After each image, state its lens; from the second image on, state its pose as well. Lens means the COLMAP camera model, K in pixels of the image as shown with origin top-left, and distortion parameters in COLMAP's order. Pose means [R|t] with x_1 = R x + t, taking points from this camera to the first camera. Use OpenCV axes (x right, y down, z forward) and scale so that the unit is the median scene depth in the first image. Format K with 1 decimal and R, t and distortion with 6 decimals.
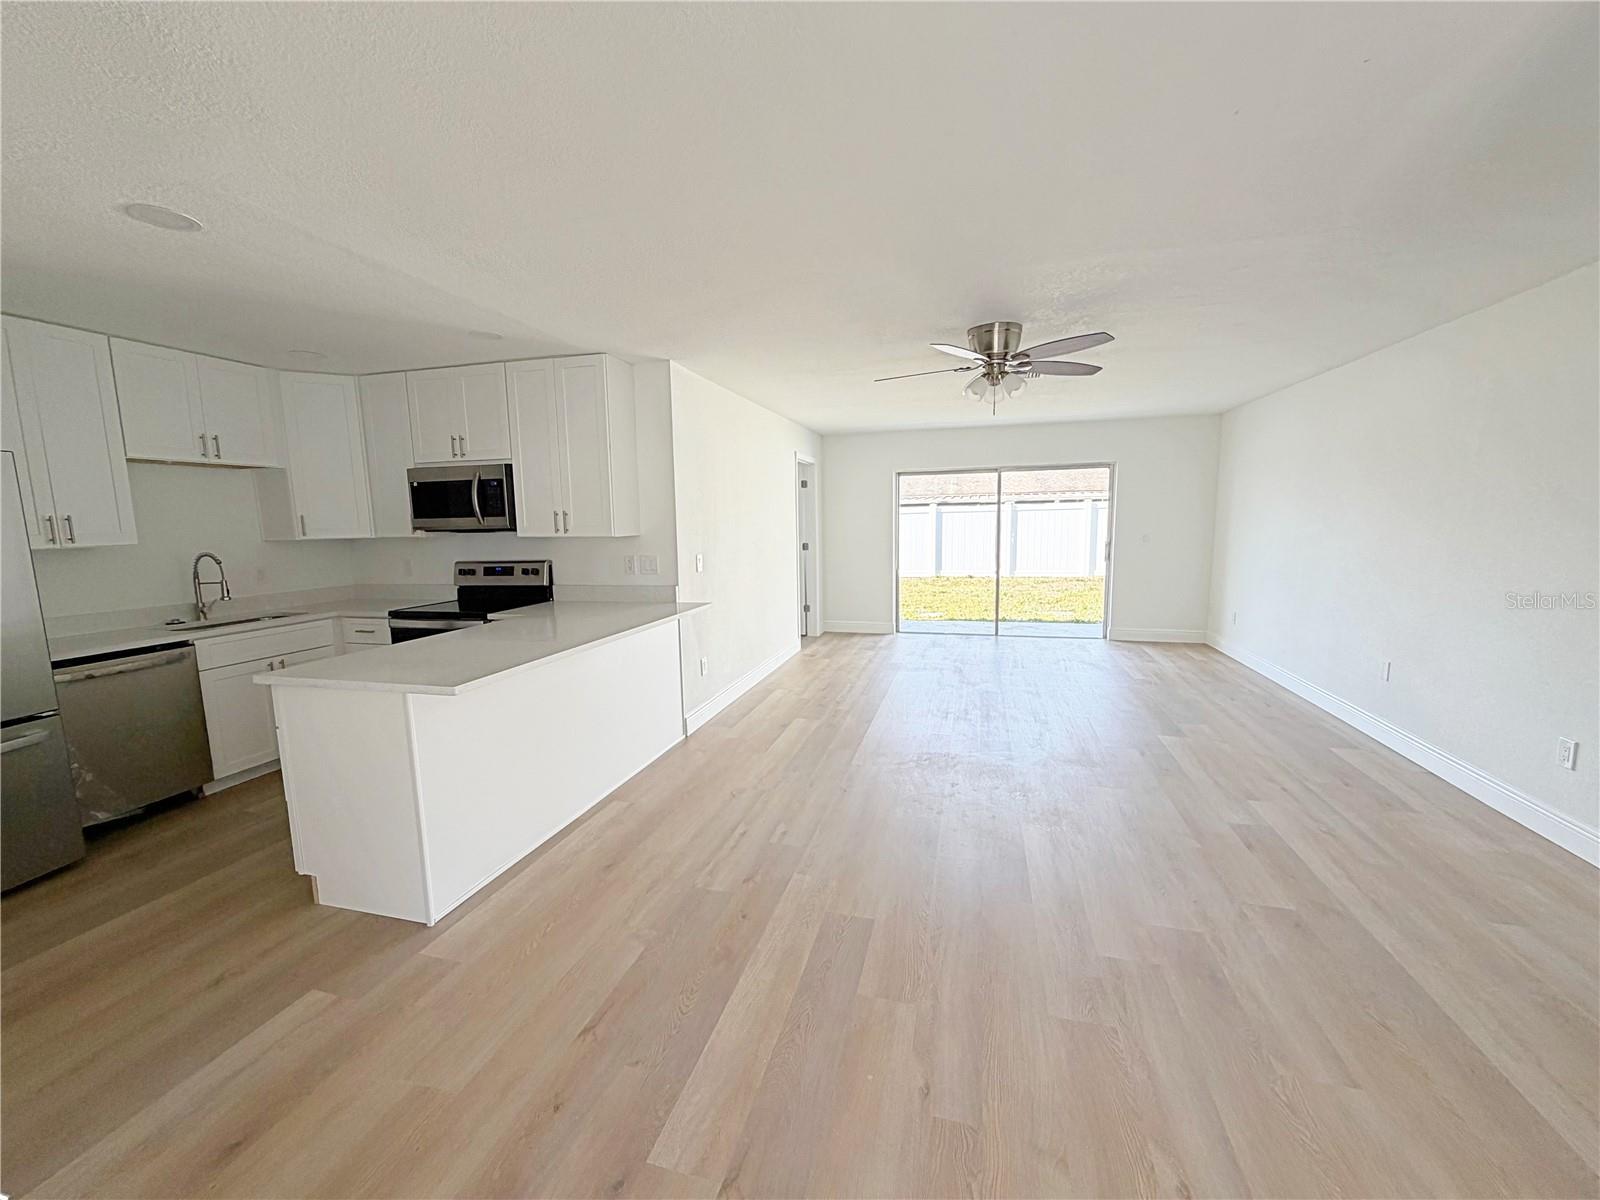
lens RADIAL K [[646.1, 0, 806.5], [0, 646.1, 606.9], [0, 0, 1]] dist [-0.000225, 0.001648]
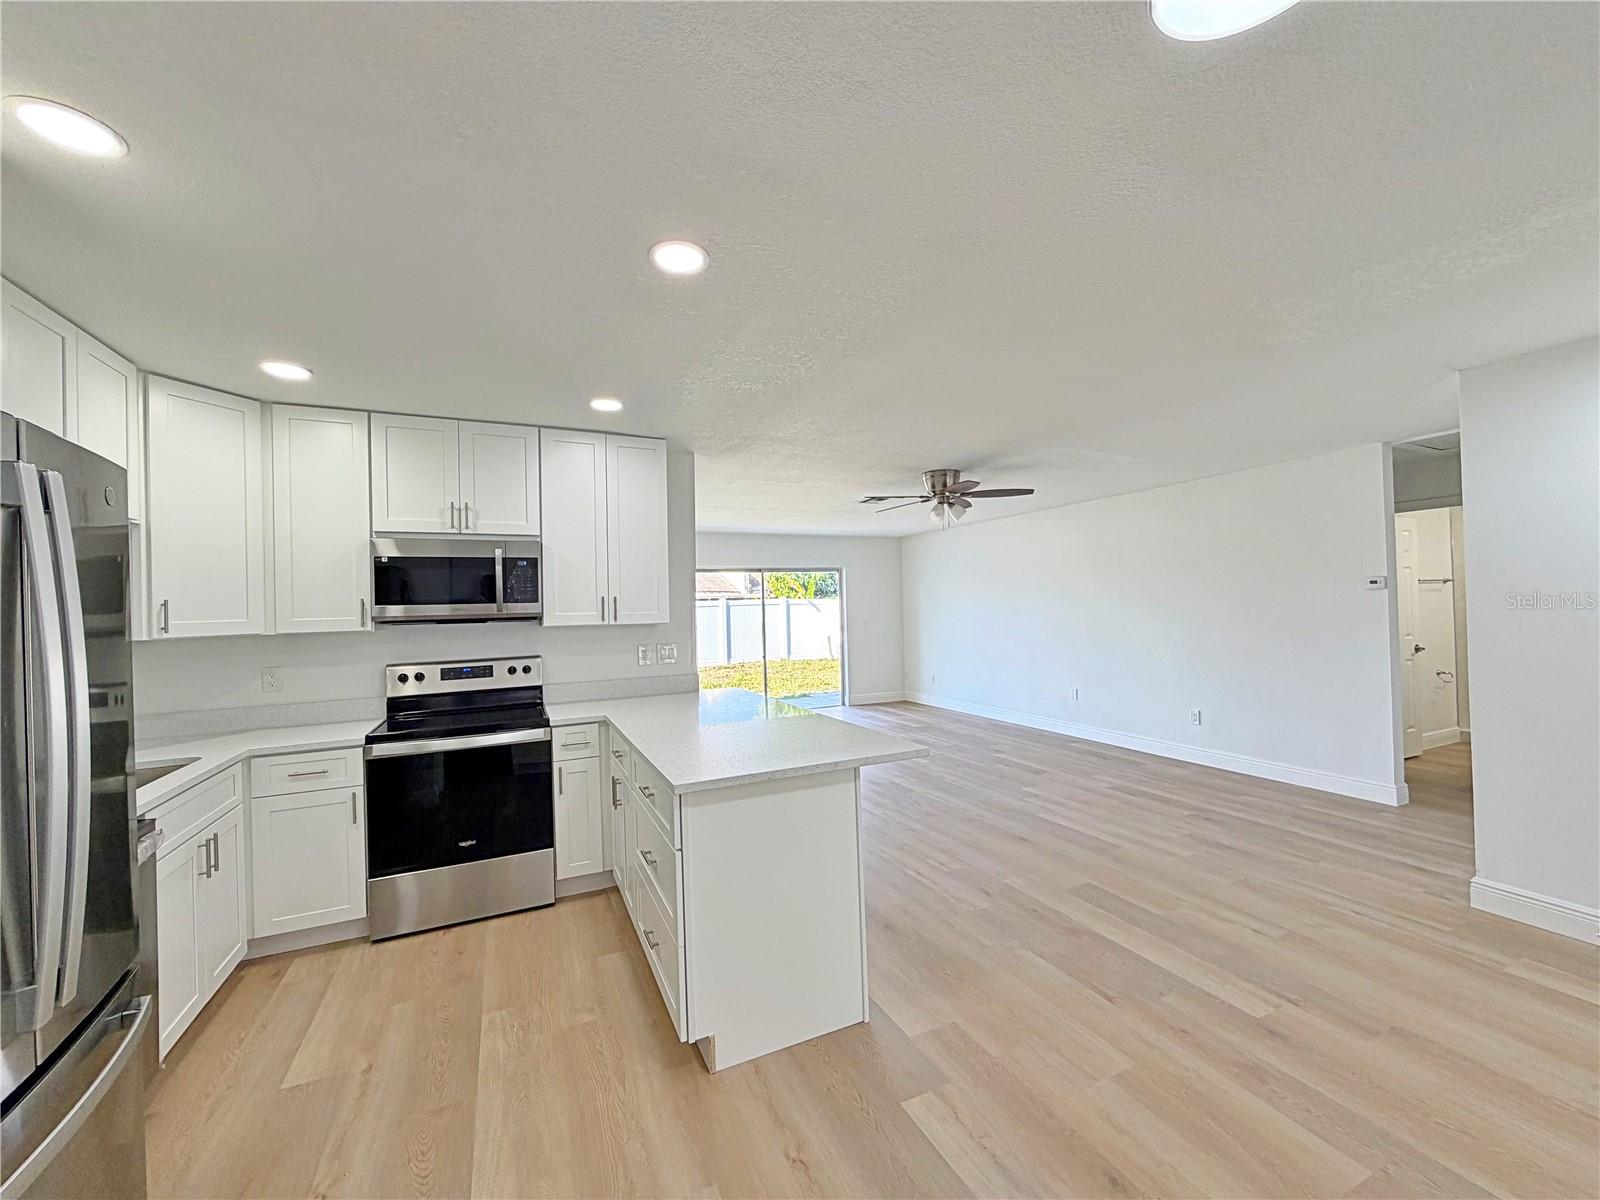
lens RADIAL K [[646.1, 0, 791.2], [0, 646.1, 598.2], [0, 0, 1]] dist [-0.000225, 0.001648]
pose [[0.762181, 0.007426, 0.647322, -0.732207], [0.102740, 0.985873, -0.132281, -0.000408], [-0.639160, 0.167328, 0.750651, 0.157030]]
